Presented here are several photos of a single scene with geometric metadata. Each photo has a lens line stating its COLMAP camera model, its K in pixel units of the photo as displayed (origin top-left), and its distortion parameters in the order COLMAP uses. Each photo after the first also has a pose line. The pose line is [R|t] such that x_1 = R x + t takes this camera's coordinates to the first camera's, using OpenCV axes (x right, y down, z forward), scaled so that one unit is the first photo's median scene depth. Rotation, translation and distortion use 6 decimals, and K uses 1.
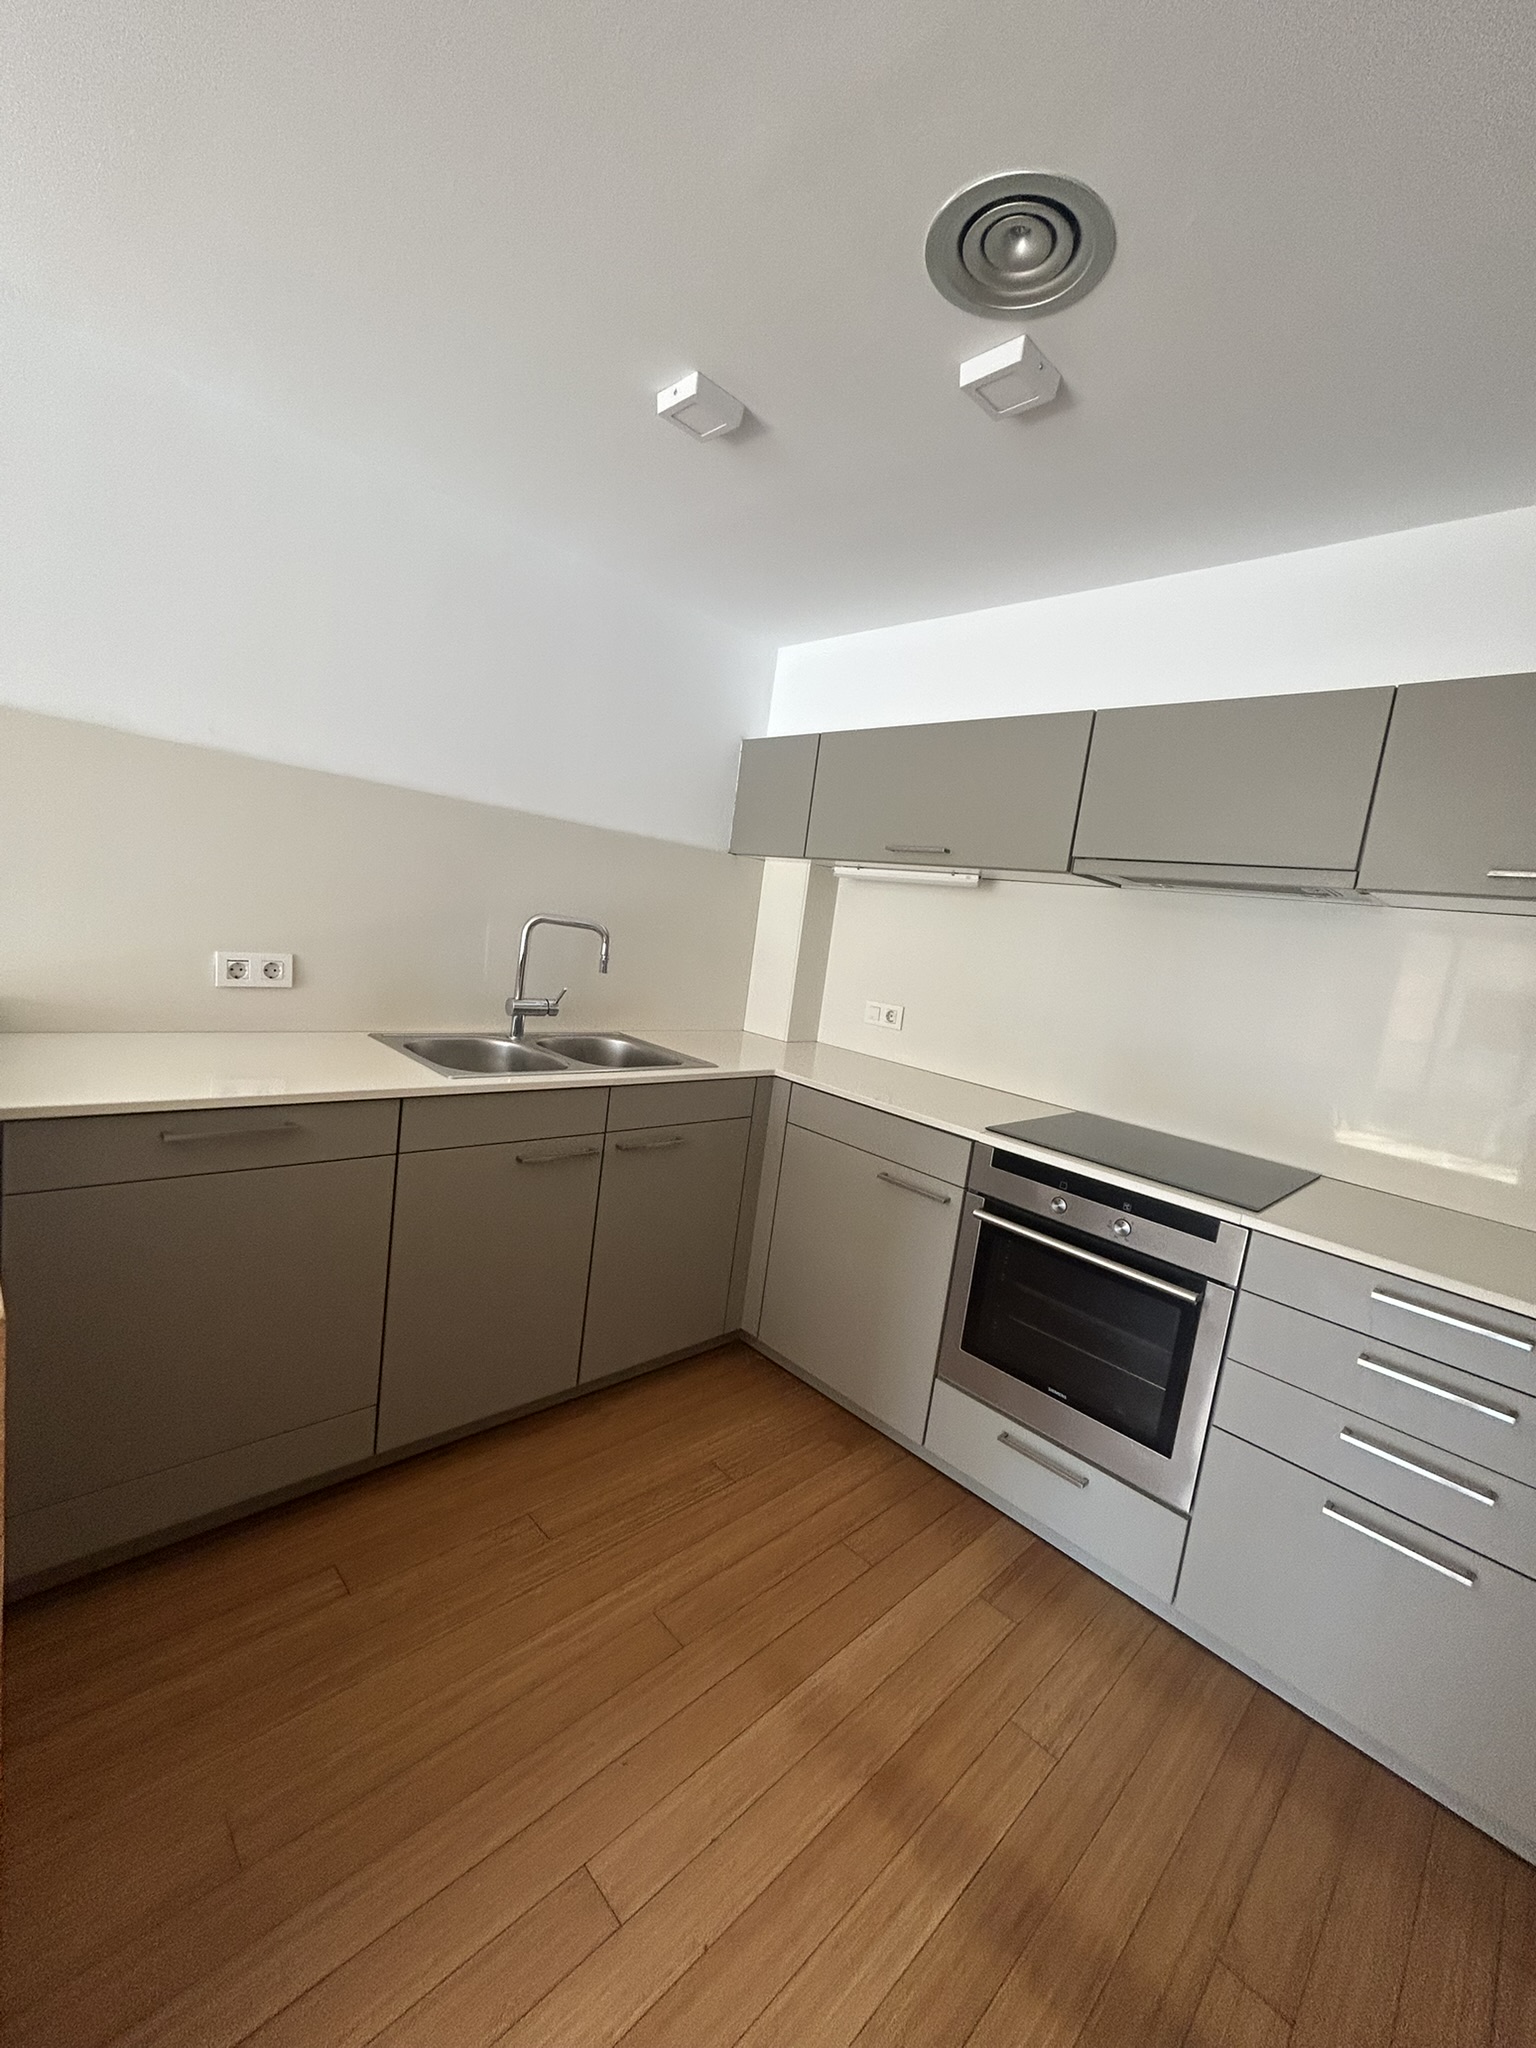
lens RADIAL K [[825.8, 0, 772.4], [0, 825.8, 1022.8], [0, 0, 1]] dist [-0.004151, 0.002646]
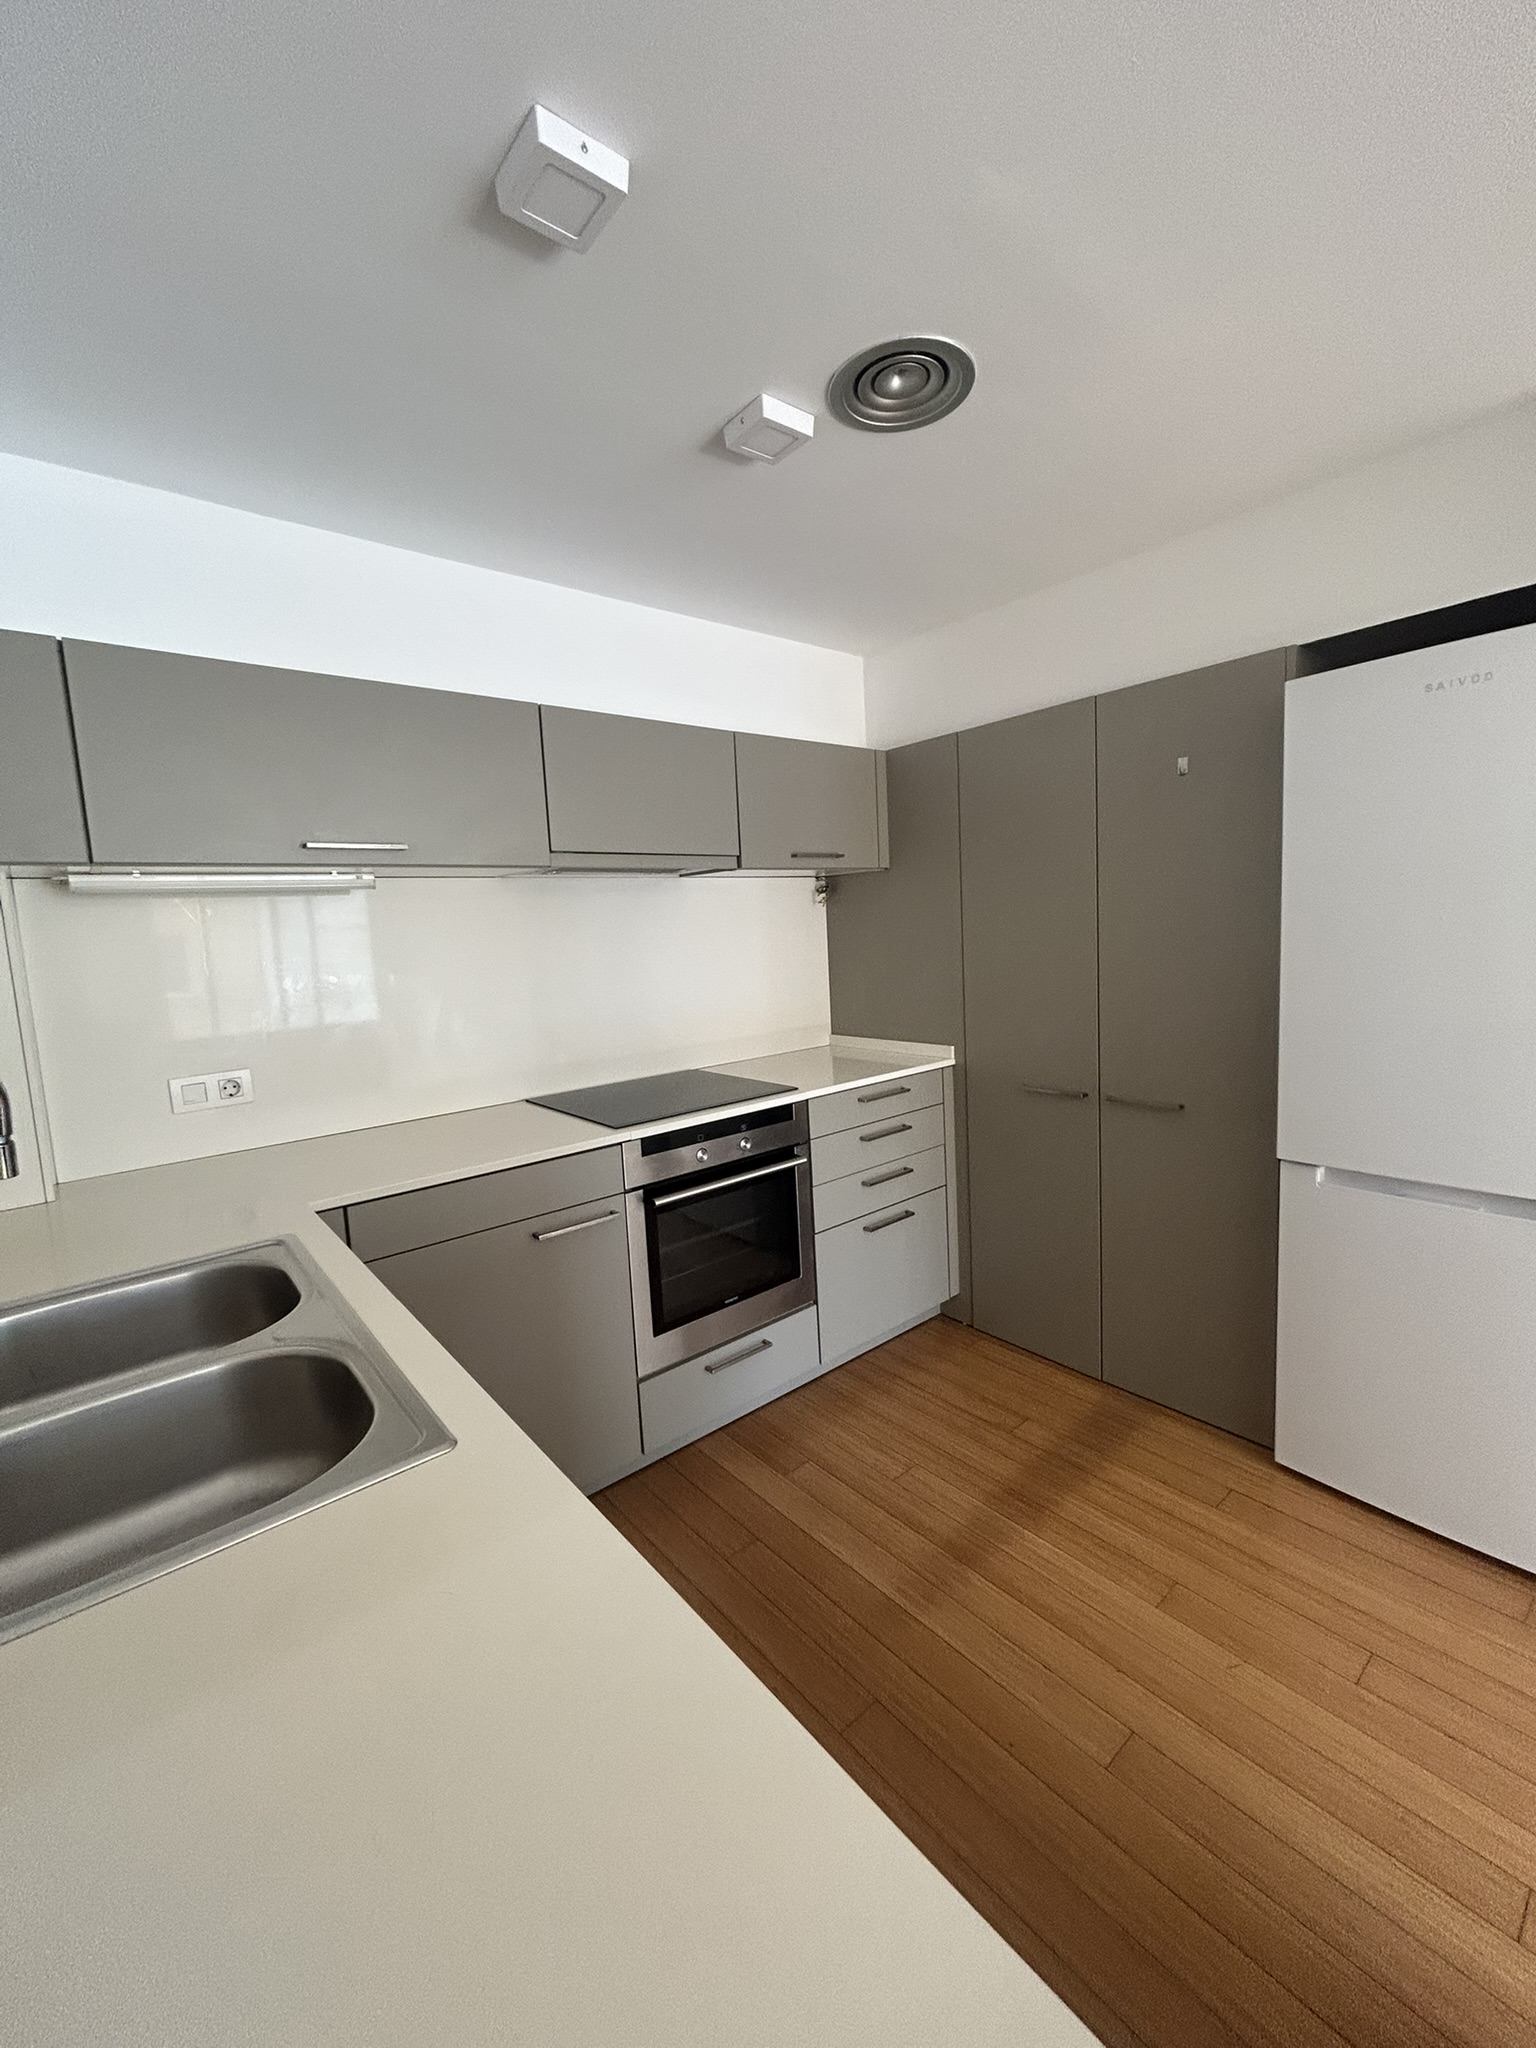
lens RADIAL K [[825.8, 0, 766.8], [0, 825.8, 1020.7], [0, 0, 1]] dist [-0.004151, 0.002646]
pose [[0.078202, -0.243587, 0.966721, -0.709618], [0.188184, 0.955865, 0.225628, -0.200976], [-0.979015, 0.164277, 0.120590, 0.730234]]
